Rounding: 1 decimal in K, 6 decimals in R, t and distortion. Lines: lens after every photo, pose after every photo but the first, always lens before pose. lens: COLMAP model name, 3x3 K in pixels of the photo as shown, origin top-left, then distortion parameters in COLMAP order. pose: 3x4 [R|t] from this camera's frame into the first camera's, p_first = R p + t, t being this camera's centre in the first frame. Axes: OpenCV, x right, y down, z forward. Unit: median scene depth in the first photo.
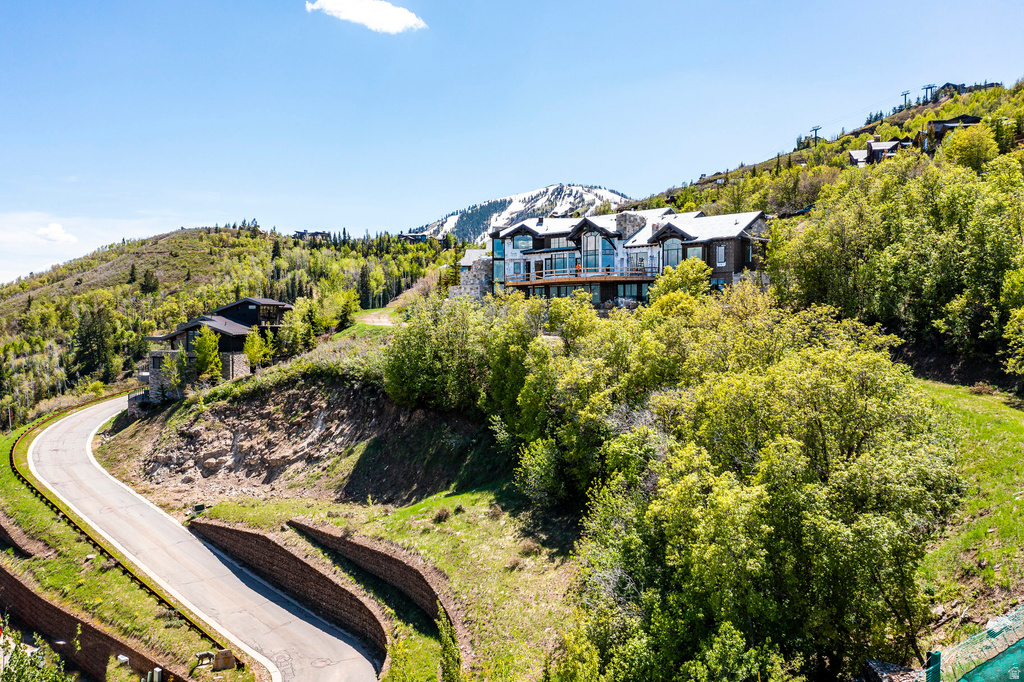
lens RADIAL K [[810.0, 0, 512.9], [0, 810.0, 341.4], [0, 0, 1]] dist [-0.014492, 0.003054]
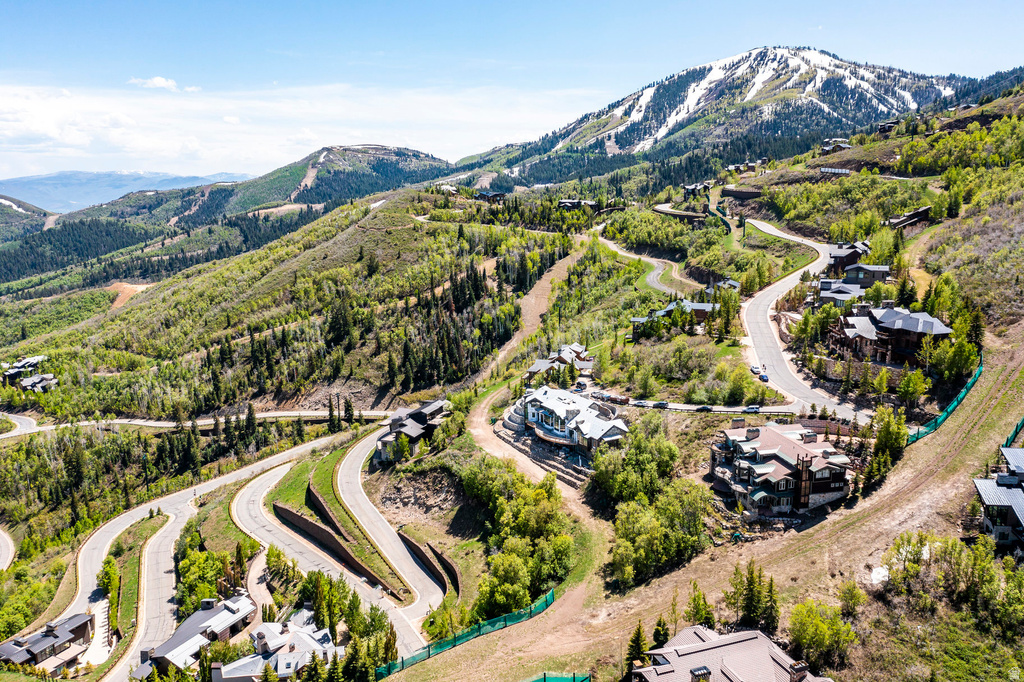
lens RADIAL K [[807.6, 0, 512.4], [0, 807.6, 341.3], [0, 0, 1]] dist [-0.006770, -0.000233]
pose [[0.968847, 0.035001, -0.245174, 0.567658], [0.008537, 0.984655, 0.174303, -0.791320], [0.247513, -0.170966, 0.953681, -1.281924]]
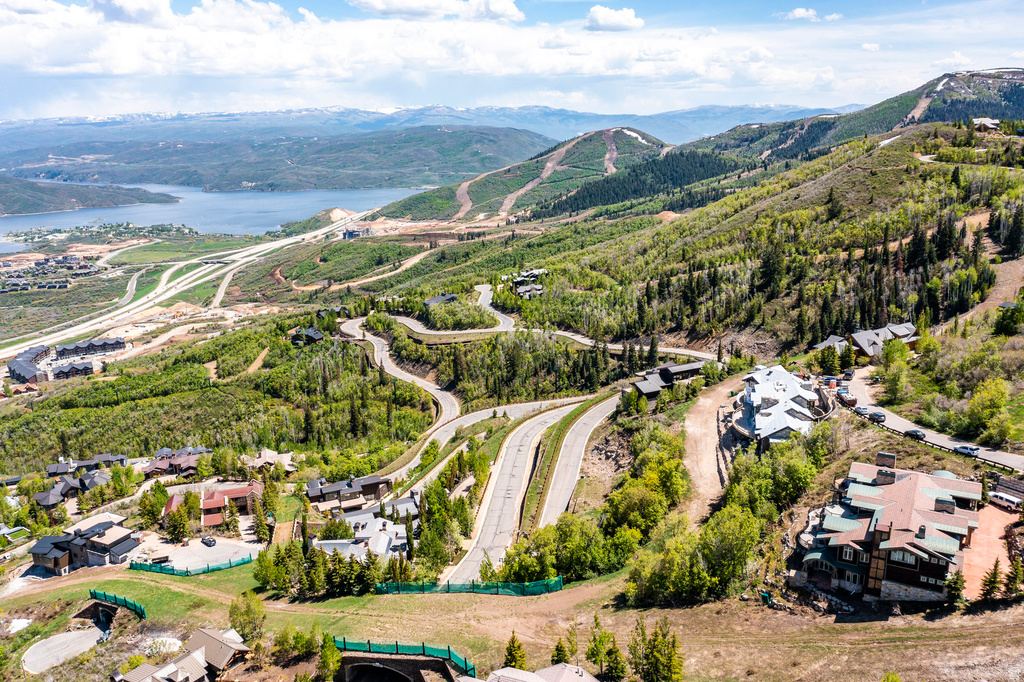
lens RADIAL K [[807.6, 0, 512.4], [0, 807.6, 341.3], [0, 0, 1]] dist [-0.006770, -0.000233]
pose [[0.560858, 0.201384, -0.803046, 1.384012], [0.005460, 0.969045, 0.246826, -0.800605], [0.827894, -0.142819, 0.542397, -0.552923]]
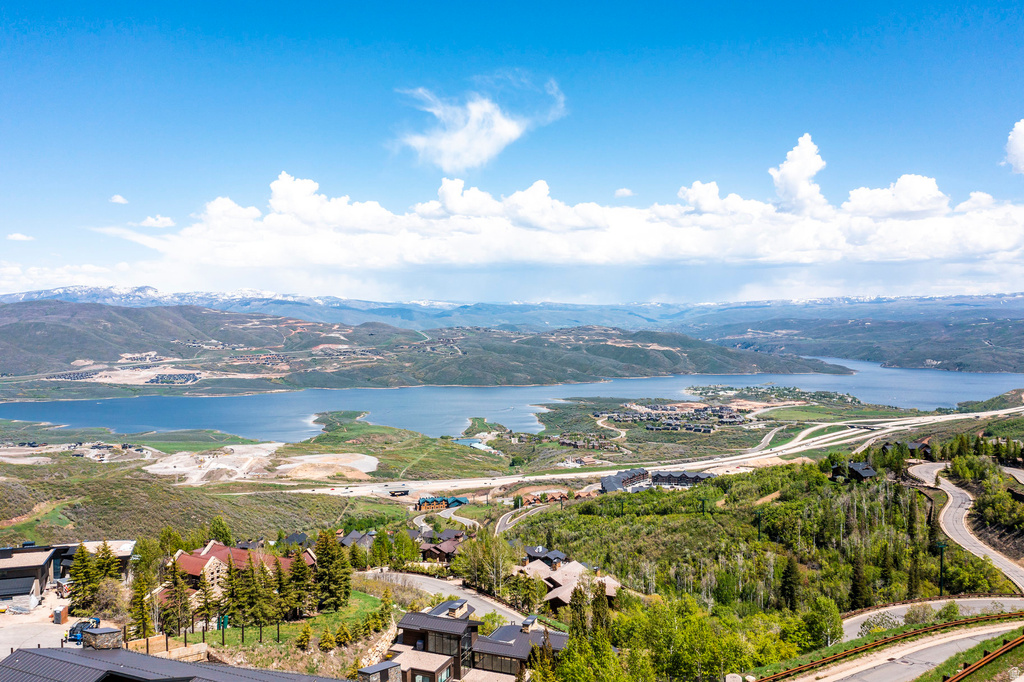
lens RADIAL K [[809.8, 0, 512.1], [0, 809.8, 341.7], [0, 0, 1]] dist [-0.011246, -0.000263]
pose [[-0.208558, 0.027174, -0.977632, -0.103628], [-0.016377, 0.999377, 0.031272, -0.013782], [0.977873, 0.022533, -0.207983, 0.780470]]
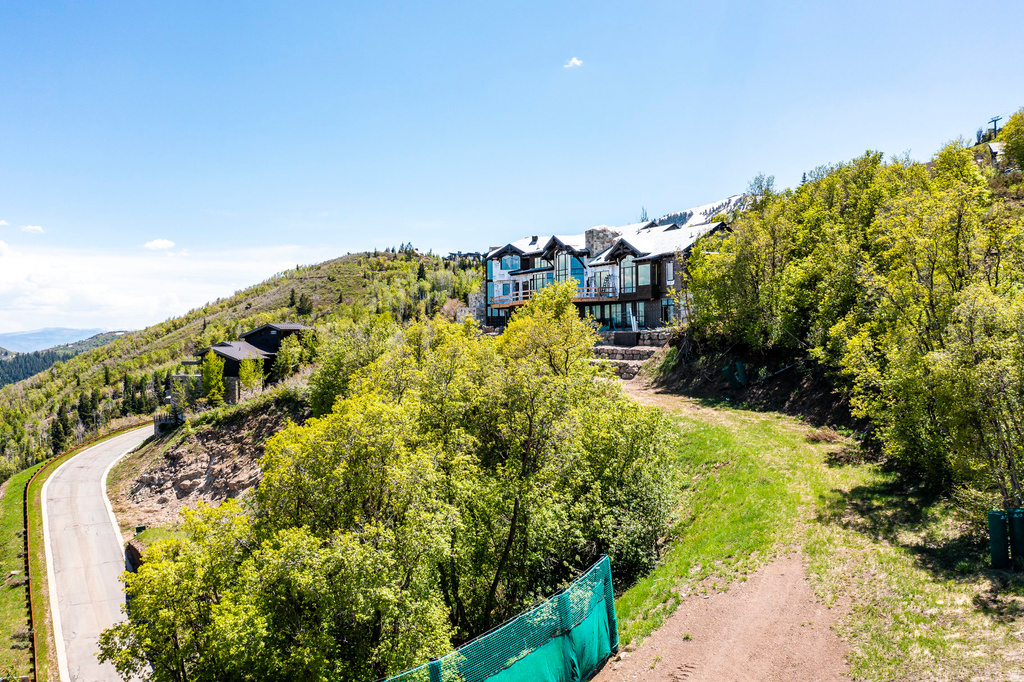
lens RADIAL K [[810.3, 0, 509.9], [0, 810.3, 339.9], [0, 0, 1]] dist [-0.008641, -0.002091]
pose [[0.973241, -0.008534, -0.229627, 0.268515], [0.003499, 0.999745, -0.022324, -0.011021], [0.229759, 0.020923, 0.973023, 0.077483]]
